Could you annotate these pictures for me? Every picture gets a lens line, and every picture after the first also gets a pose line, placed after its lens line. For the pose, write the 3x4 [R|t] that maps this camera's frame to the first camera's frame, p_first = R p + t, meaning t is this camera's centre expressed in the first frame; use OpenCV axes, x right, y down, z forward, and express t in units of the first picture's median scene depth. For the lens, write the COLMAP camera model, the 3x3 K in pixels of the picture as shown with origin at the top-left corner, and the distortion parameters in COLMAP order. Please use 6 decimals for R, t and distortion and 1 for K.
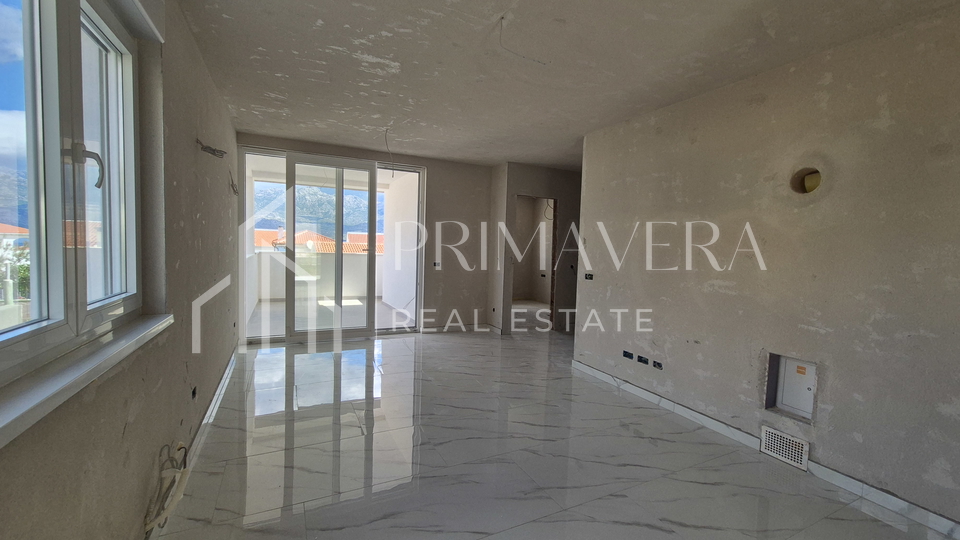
lens RADIAL K [[393.3, 0, 482.4], [0, 393.3, 267.3], [0, 0, 1]] dist [0.002009, 0.000140]
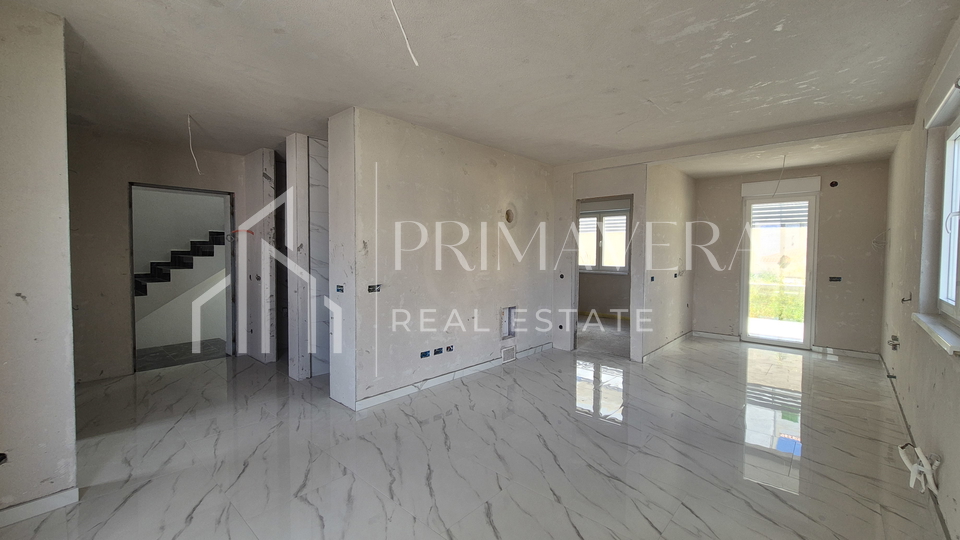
lens RADIAL K [[393.3, 0, 482.4], [0, 393.3, 267.3], [0, 0, 1]] dist [0.002009, 0.000140]
pose [[-0.360086, -0.070878, 0.930223, -0.623720], [0.033984, 0.995451, 0.089003, -0.093579], [-0.932300, 0.063661, -0.356039, 1.179938]]
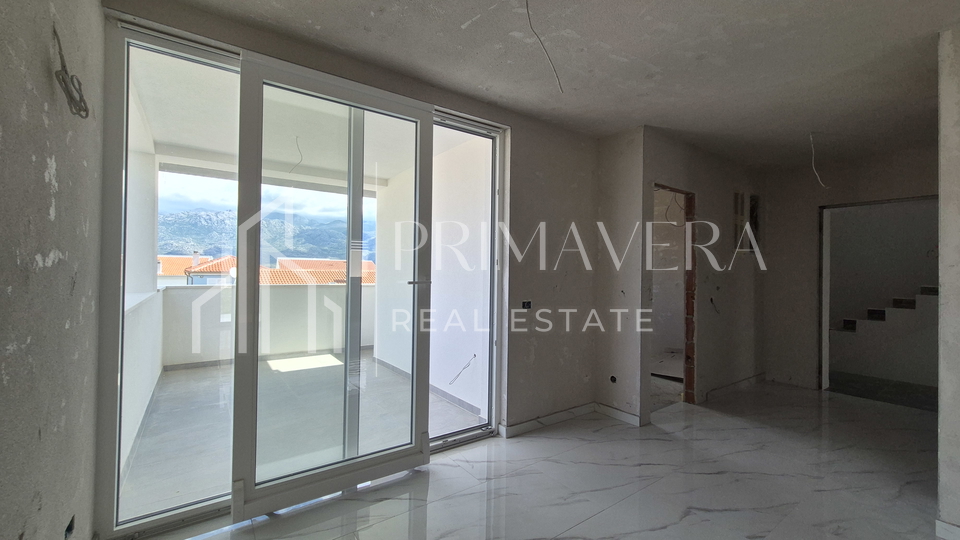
lens RADIAL K [[393.3, 0, 482.4], [0, 393.3, 267.3], [0, 0, 1]] dist [0.002009, 0.000140]
pose [[0.987205, -0.018446, 0.158383, -0.399456], [0.027925, 0.997936, -0.057832, -0.046359], [-0.156989, 0.061515, 0.985683, 0.710990]]
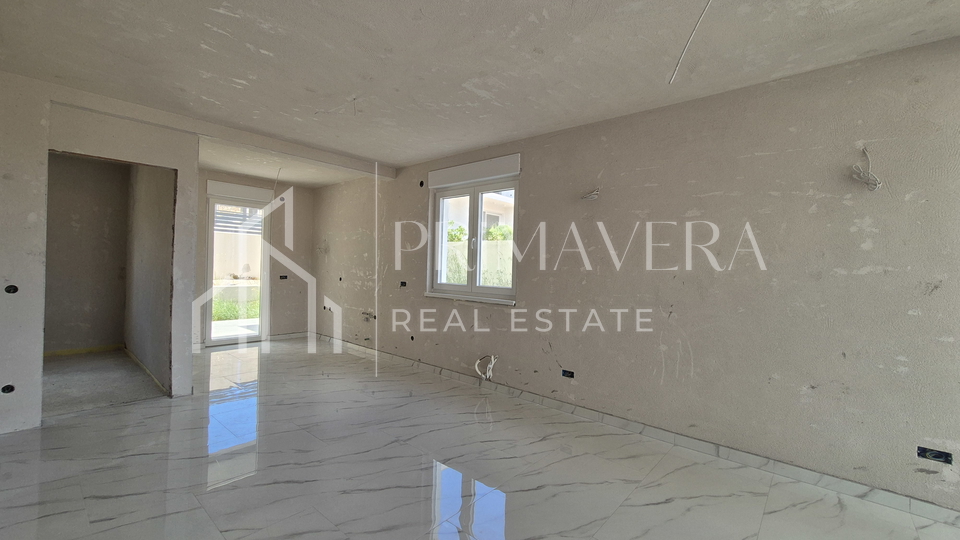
lens RADIAL K [[396.7, 0, 480.0], [0, 396.7, 270.0], [0, 0, 1]] dist [0.002756, 0.000189]
pose [[-0.924416, -0.054515, -0.377470, 0.076208], [-0.077994, 0.995837, 0.047186, -0.063547], [0.373326, 0.073060, -0.924819, 1.414501]]
